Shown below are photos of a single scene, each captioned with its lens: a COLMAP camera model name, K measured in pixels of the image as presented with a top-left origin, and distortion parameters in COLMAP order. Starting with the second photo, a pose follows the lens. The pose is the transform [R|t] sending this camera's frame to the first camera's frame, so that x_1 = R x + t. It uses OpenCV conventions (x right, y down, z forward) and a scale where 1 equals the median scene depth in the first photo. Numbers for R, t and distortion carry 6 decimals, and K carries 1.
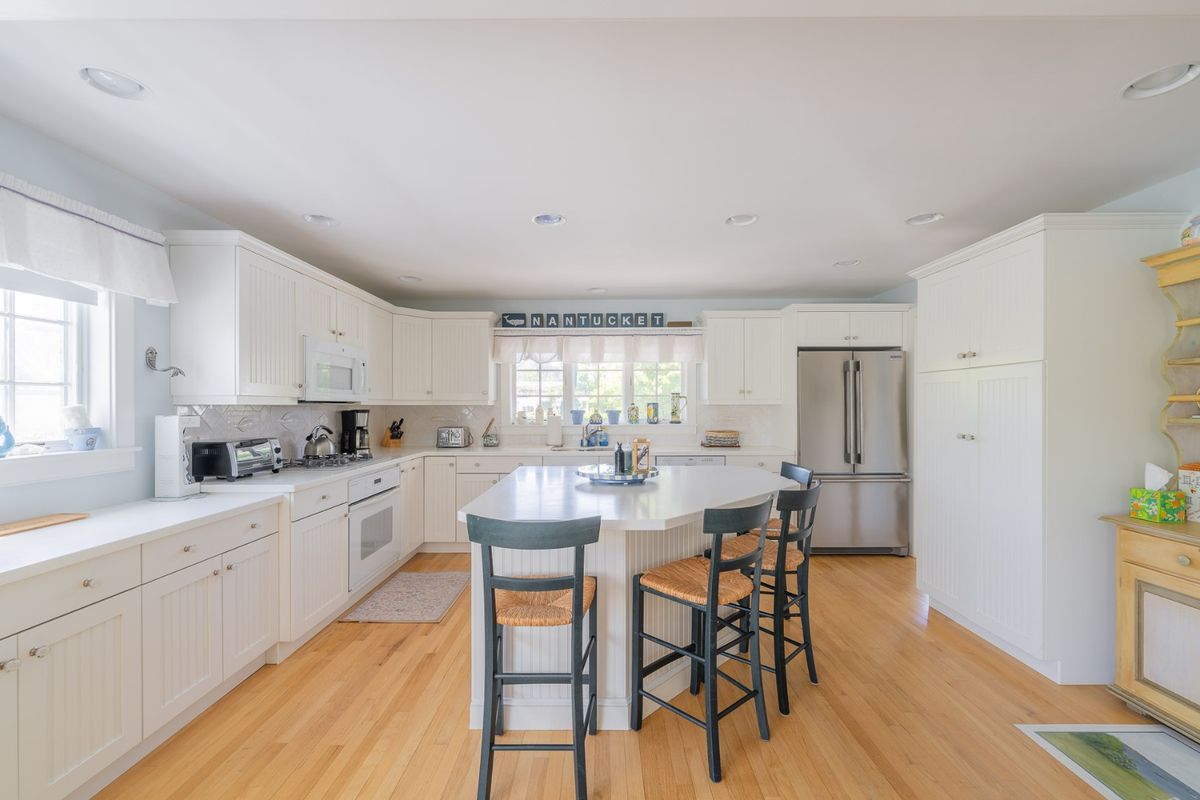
lens RADIAL K [[491.5, 0, 602.3], [0, 491.5, 403.6], [0, 0, 1]] dist [0.010742, -0.000313]
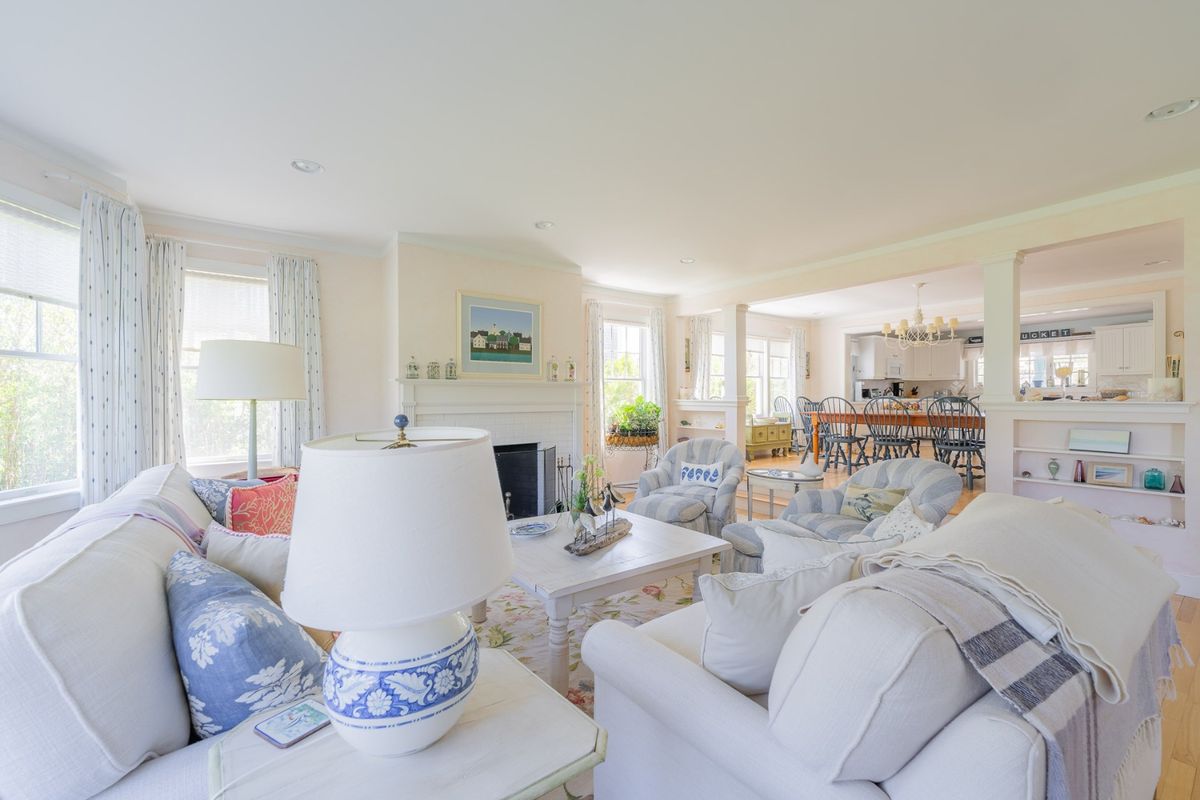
lens RADIAL K [[491.5, 0, 598.4], [0, 491.5, 399.3], [0, 0, 1]] dist [0.010742, -0.000313]
pose [[0.586247, 0.002657, -0.810128, 0.610995], [0.008722, 0.999916, 0.009591, 0.055469], [0.810085, -0.012689, 0.586175, -1.618830]]
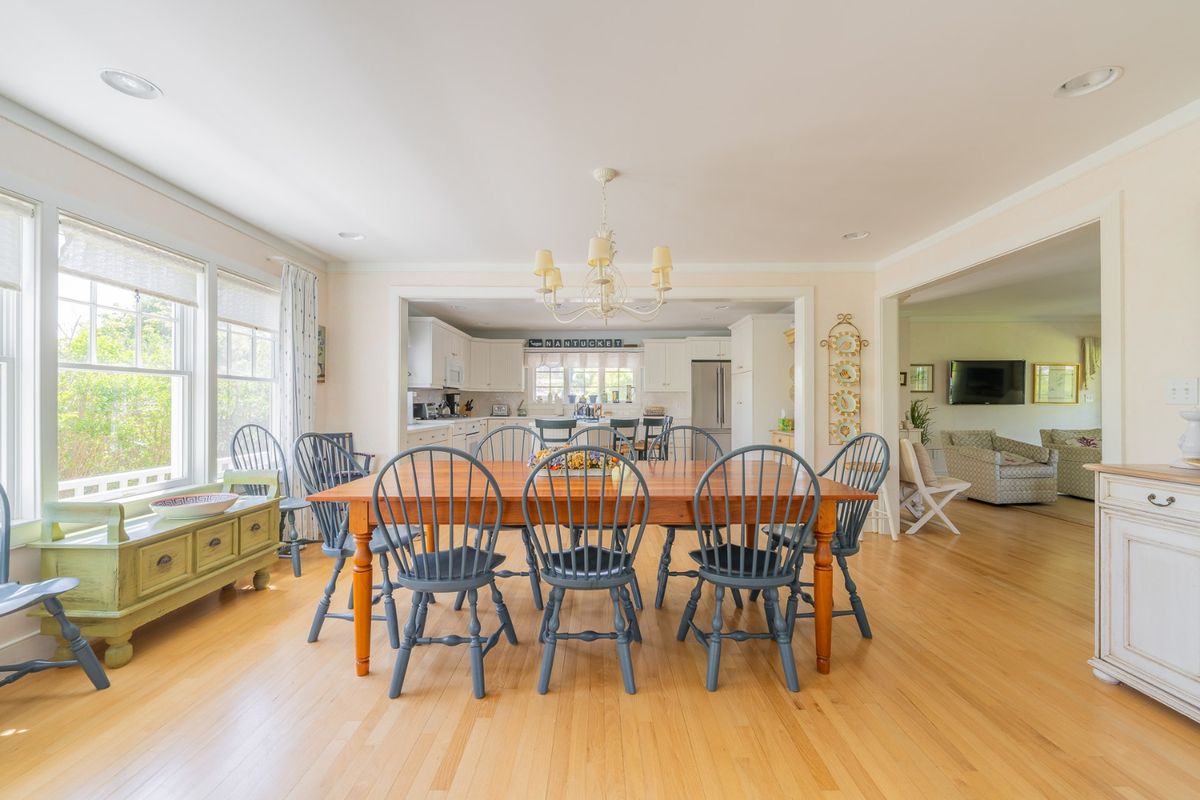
lens RADIAL K [[491.5, 0, 601.8], [0, 491.5, 399.9], [0, 0, 1]] dist [0.010742, -0.000313]
pose [[0.999996, 0.002793, -0.000493, 0.056157], [-0.002793, 0.999996, 0.000584, 0.029965], [0.000495, -0.000583, 1.000000, -0.744614]]
